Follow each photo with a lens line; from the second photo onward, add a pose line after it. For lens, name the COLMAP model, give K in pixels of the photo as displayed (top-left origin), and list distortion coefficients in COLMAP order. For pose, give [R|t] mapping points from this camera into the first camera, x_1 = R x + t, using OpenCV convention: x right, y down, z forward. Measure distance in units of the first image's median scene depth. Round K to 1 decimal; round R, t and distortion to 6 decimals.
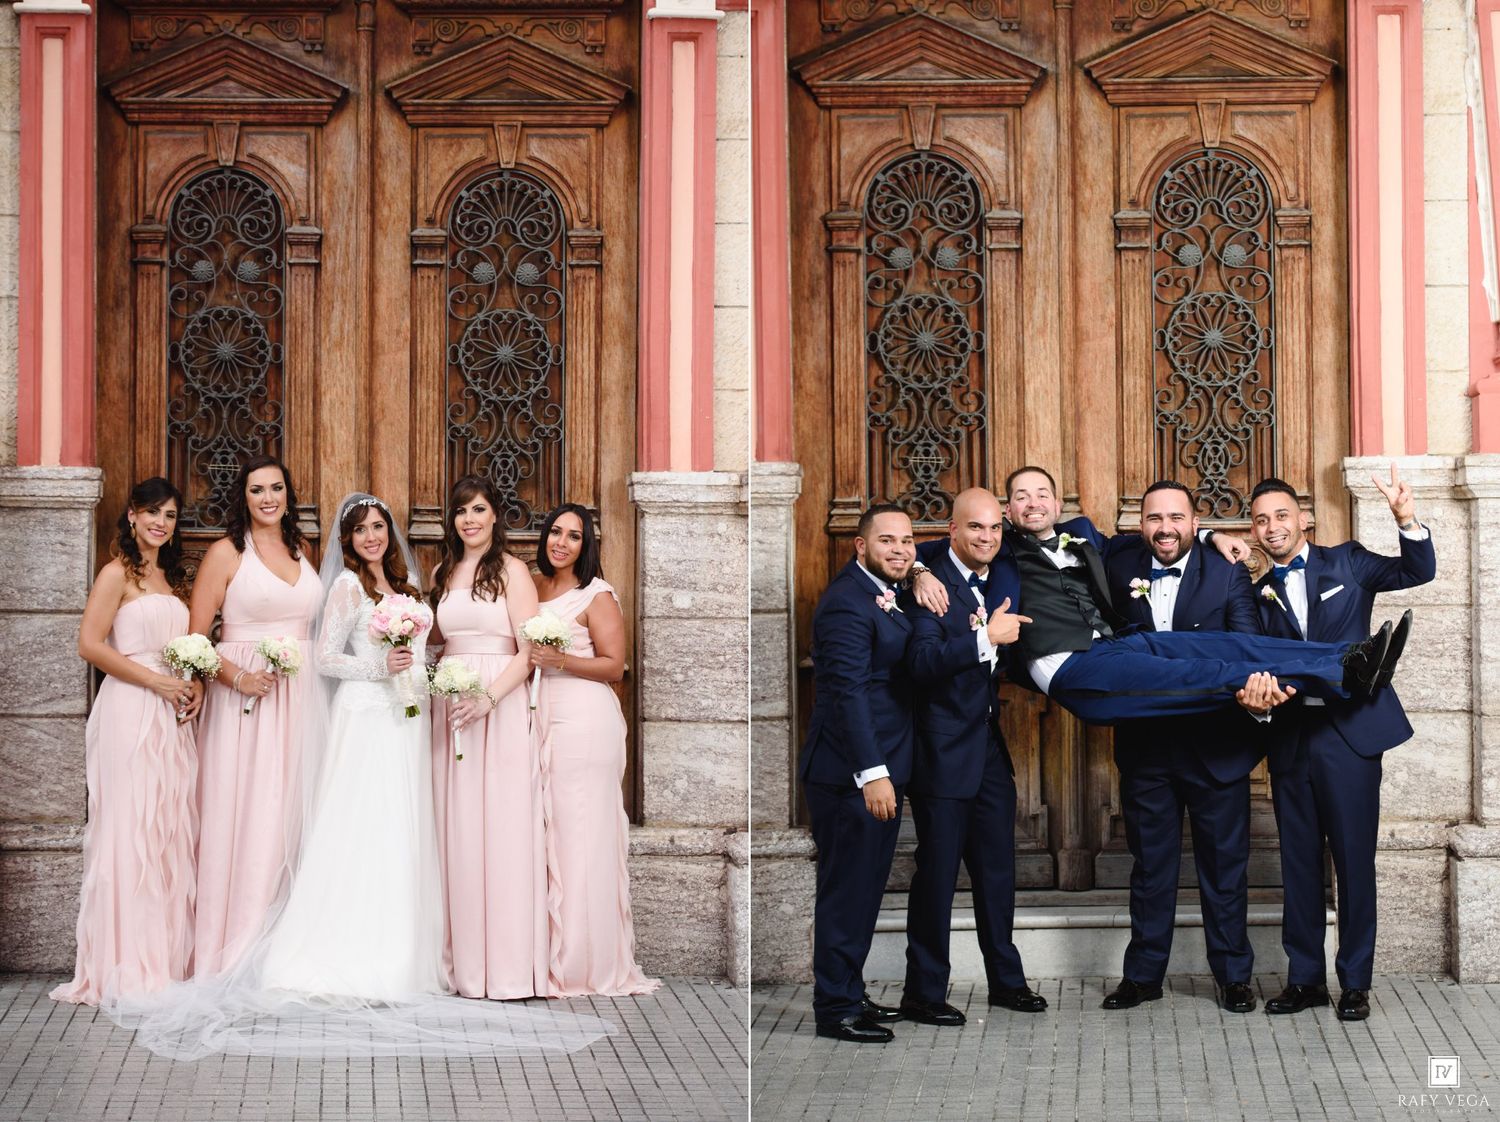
lens RADIAL K [[3715.2, 0, 750.0], [0, 3715.2, 561.0], [0, 0, 1]] dist [-0.348304, -0.139723]
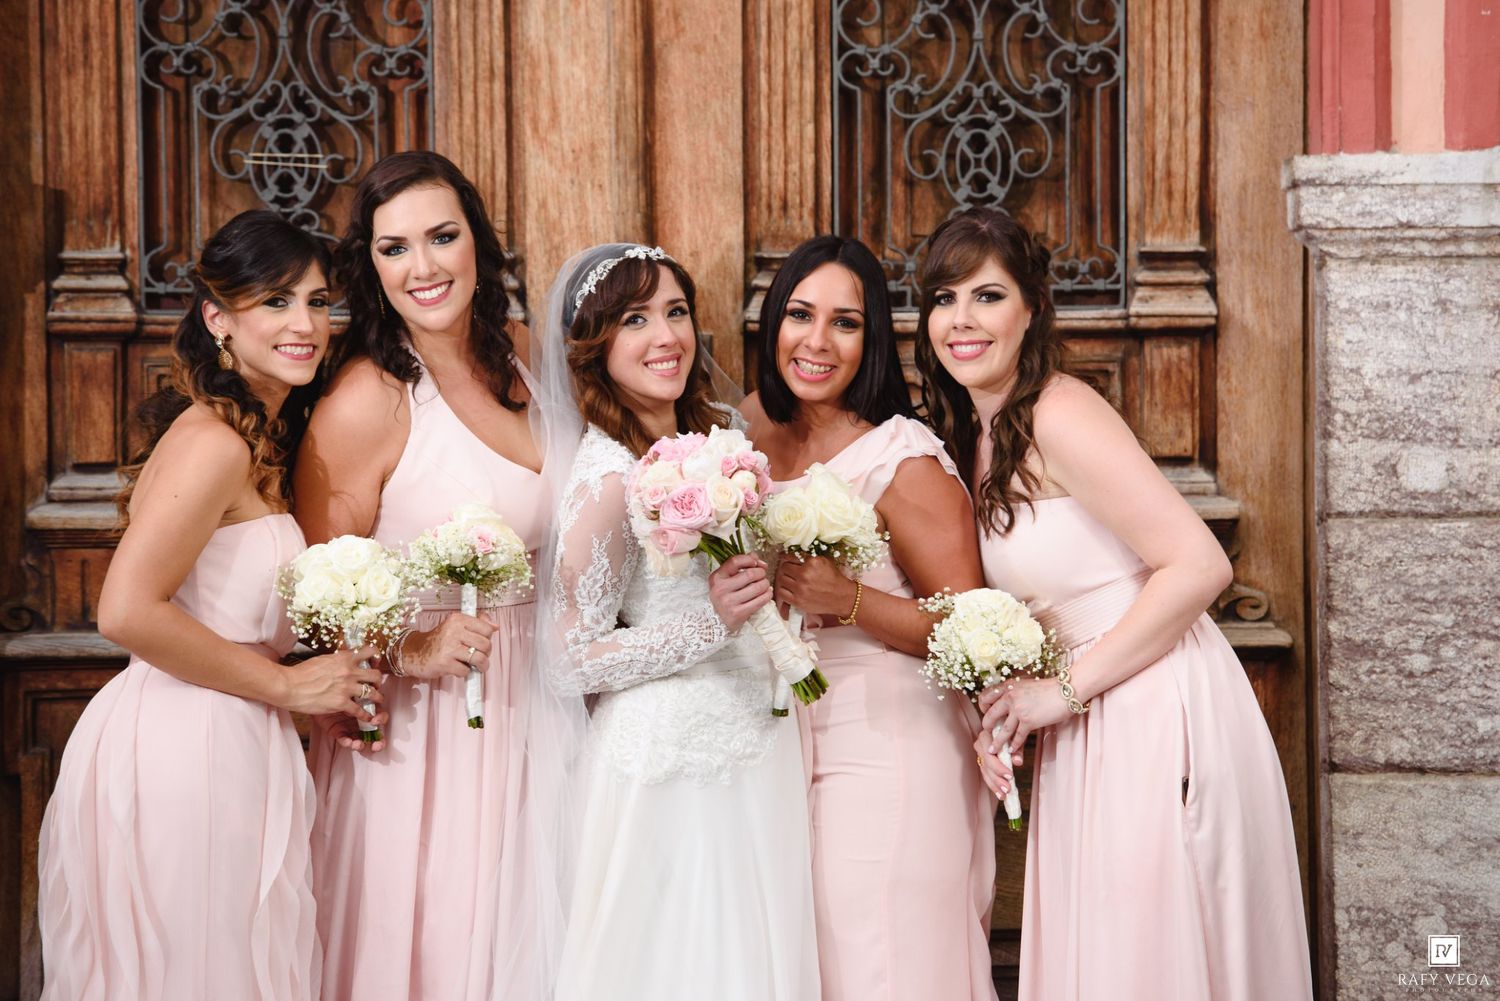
lens RADIAL K [[7043.1, 0, 750.0], [0, 7043.1, 500.5], [0, 0, 1]] dist [0.376077, 6.176810]
pose [[0.996026, -0.014419, -0.087885, -0.023679], [0.015432, 0.999822, 0.010860, 0.004253], [0.087712, -0.012174, 0.996071, 0.227132]]
